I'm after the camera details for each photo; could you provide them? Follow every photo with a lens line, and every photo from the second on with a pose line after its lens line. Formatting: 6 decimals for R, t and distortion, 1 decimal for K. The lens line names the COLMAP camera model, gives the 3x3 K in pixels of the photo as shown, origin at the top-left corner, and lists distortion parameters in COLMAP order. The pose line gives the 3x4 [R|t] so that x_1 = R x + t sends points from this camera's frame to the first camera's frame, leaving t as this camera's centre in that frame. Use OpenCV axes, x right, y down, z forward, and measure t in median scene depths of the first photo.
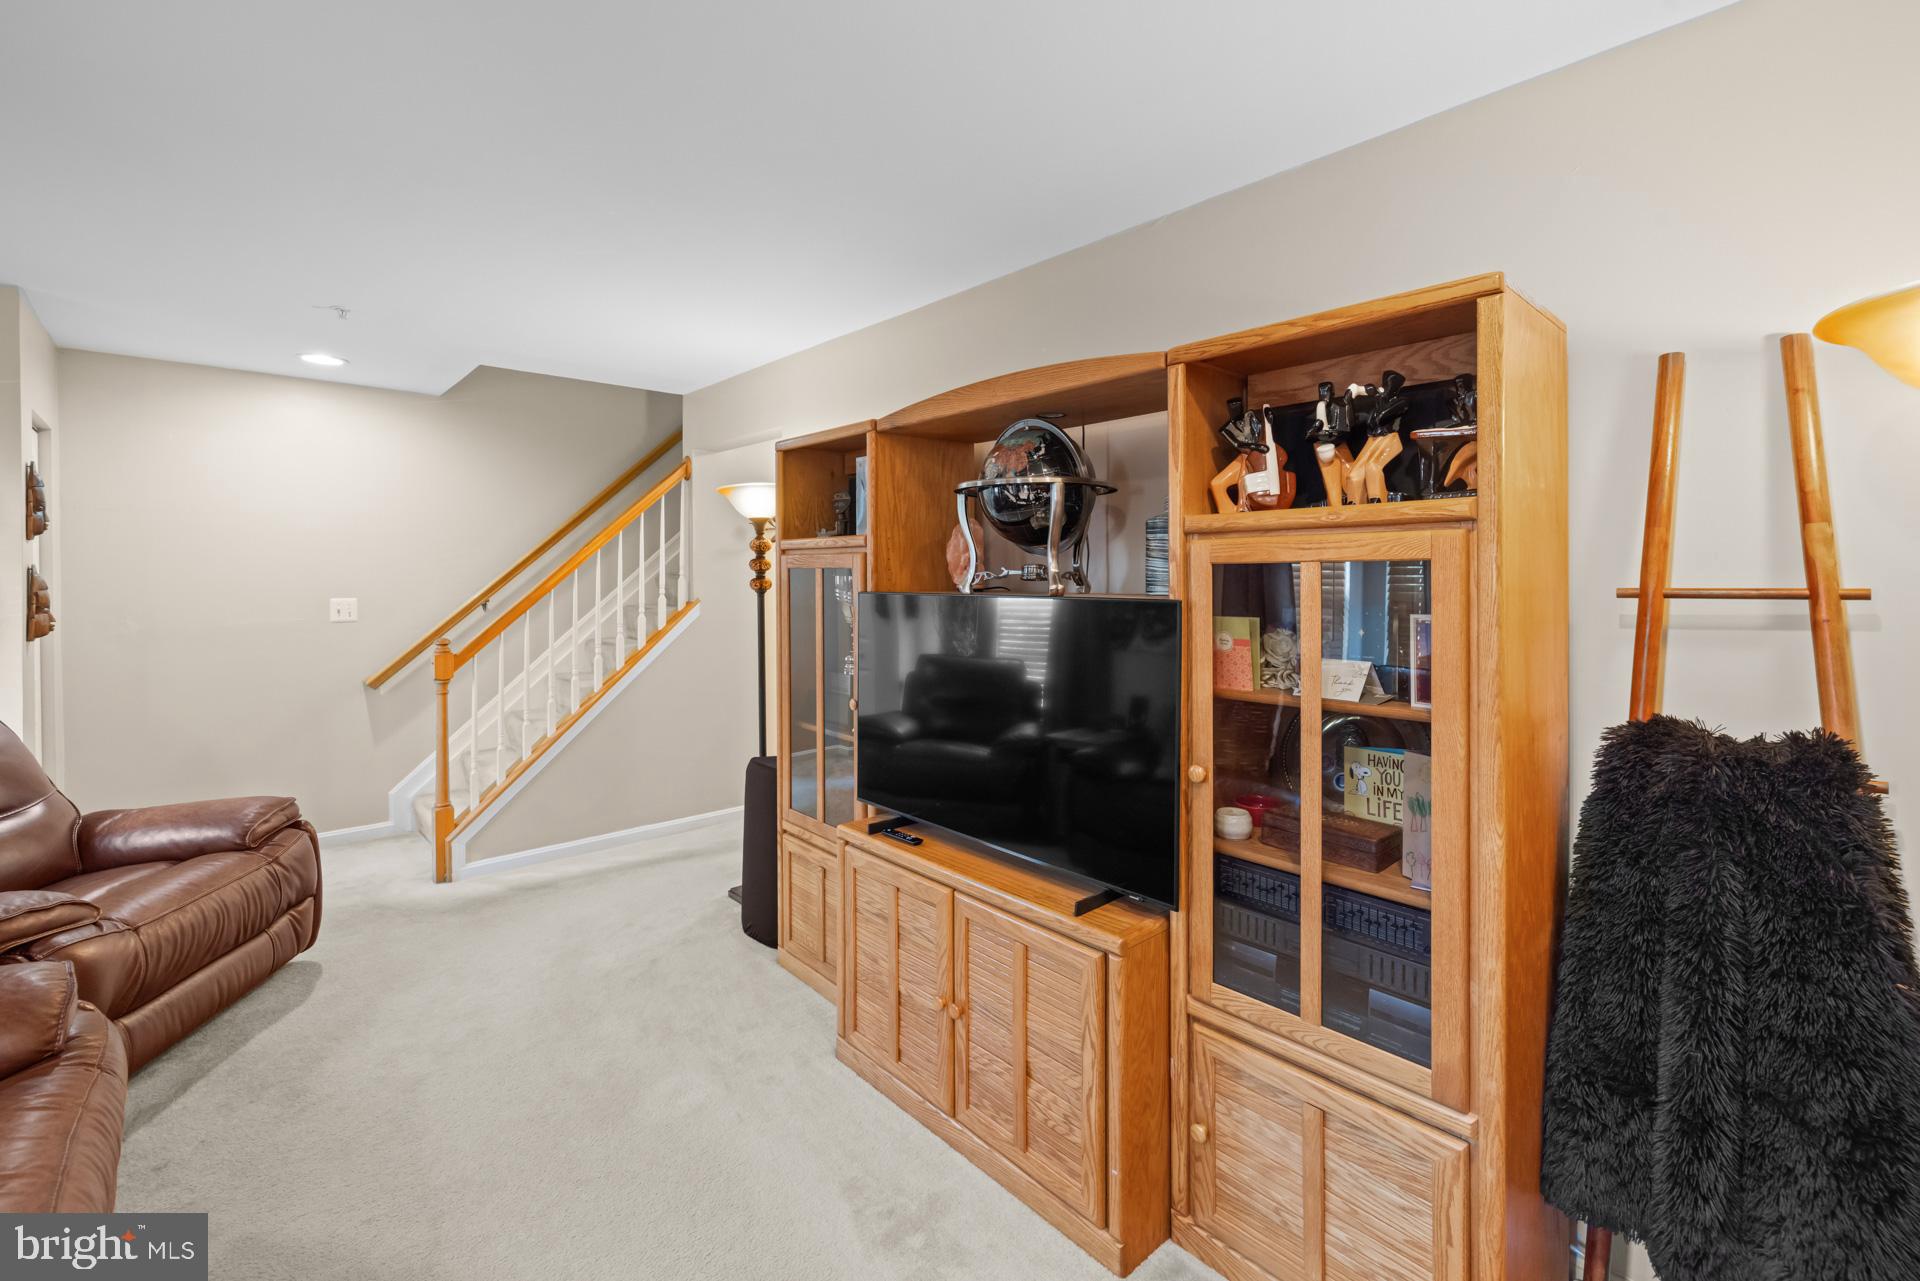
lens RADIAL K [[812.8, 0, 954.9], [0, 812.8, 585.2], [0, 0, 1]] dist [-0.000994, 0.000053]
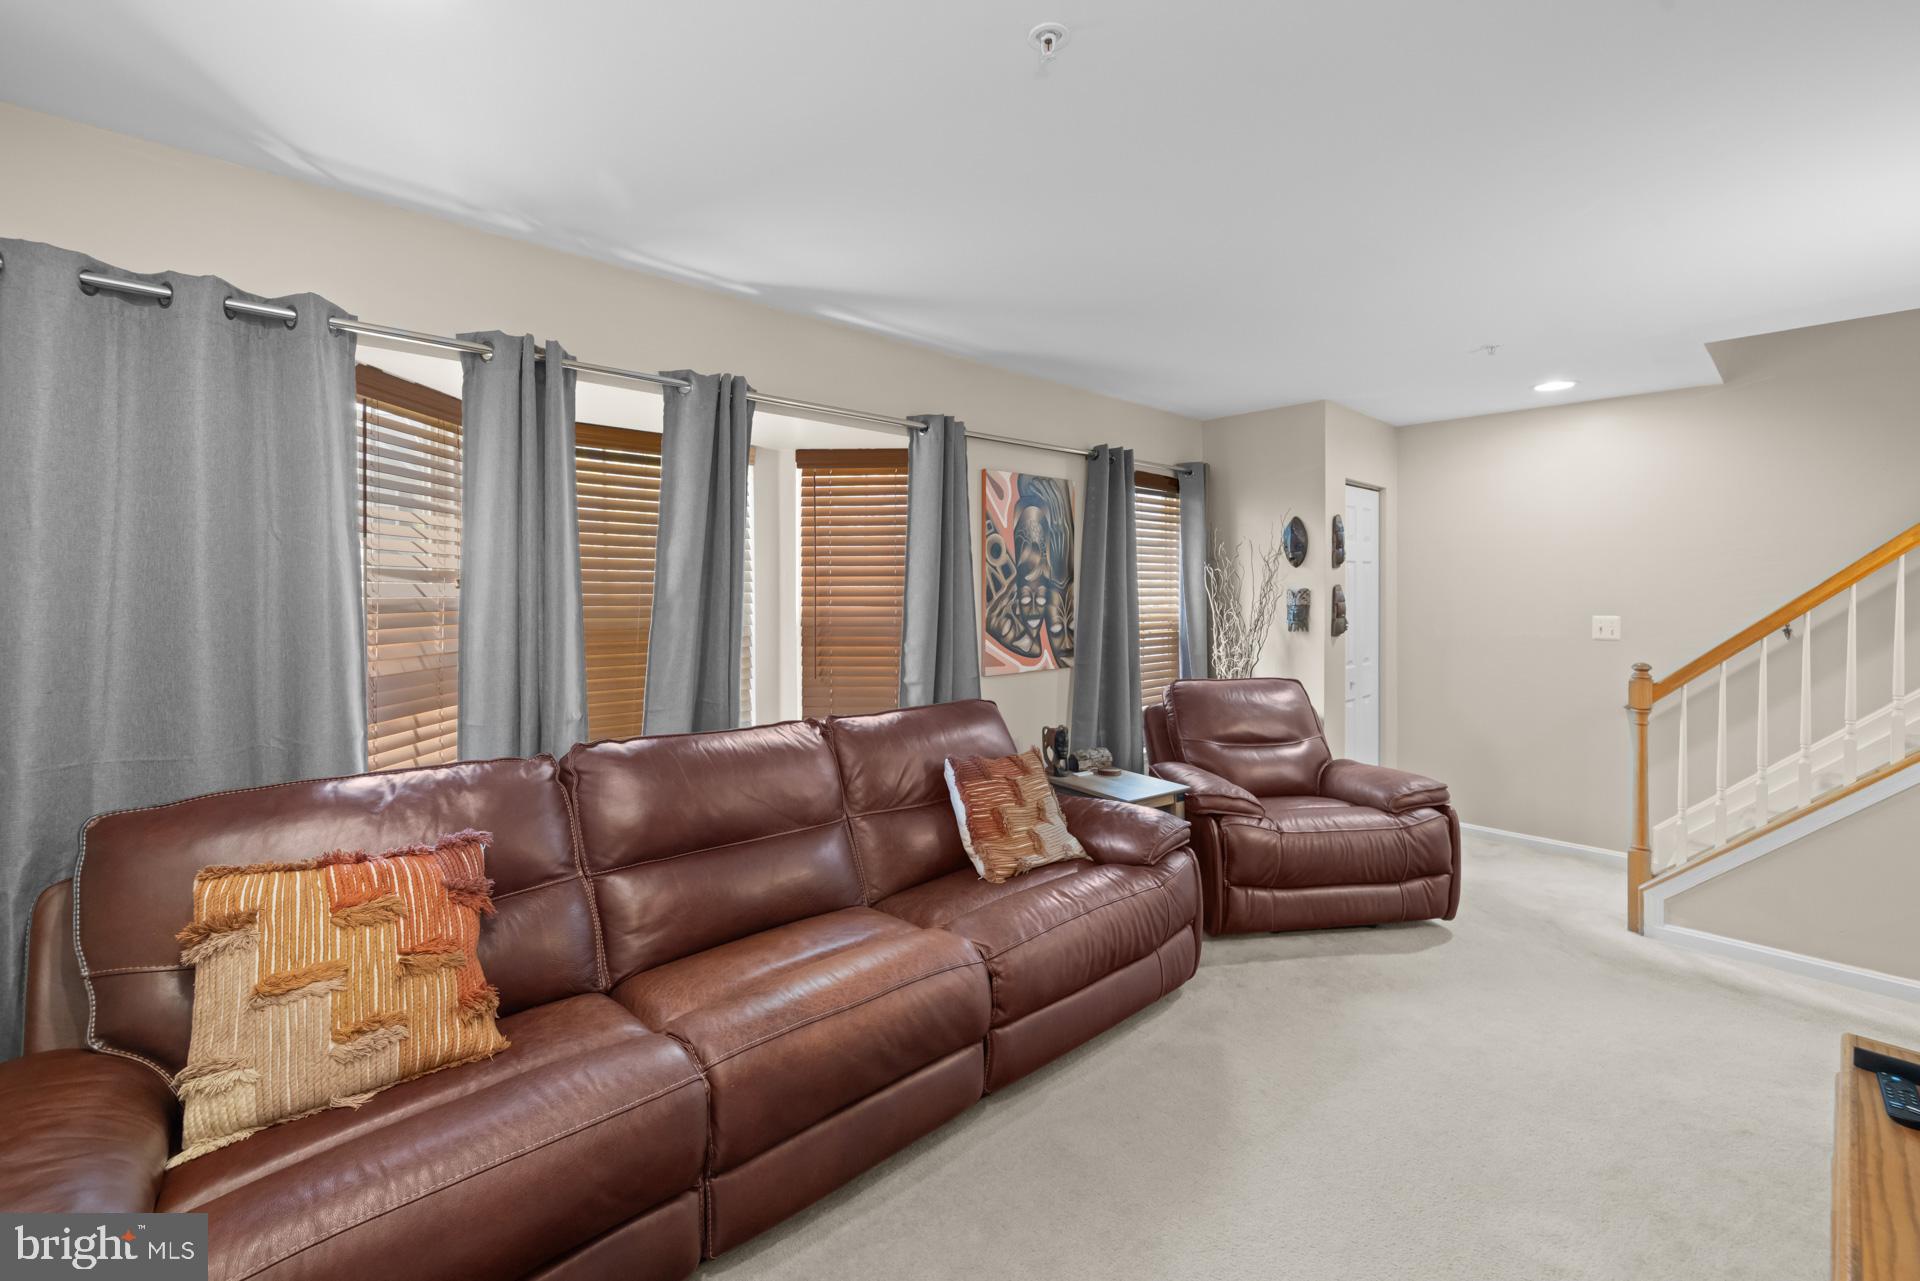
lens RADIAL K [[811.3, 0, 958.1], [0, 811.3, 609.0], [0, 0, 1]] dist [-0.000499, 0.000531]
pose [[0.012712, 0.025264, -0.999600, 0.321015], [-0.015237, 0.999570, 0.025069, -0.007751], [0.999803, 0.014913, 0.013092, 0.283807]]
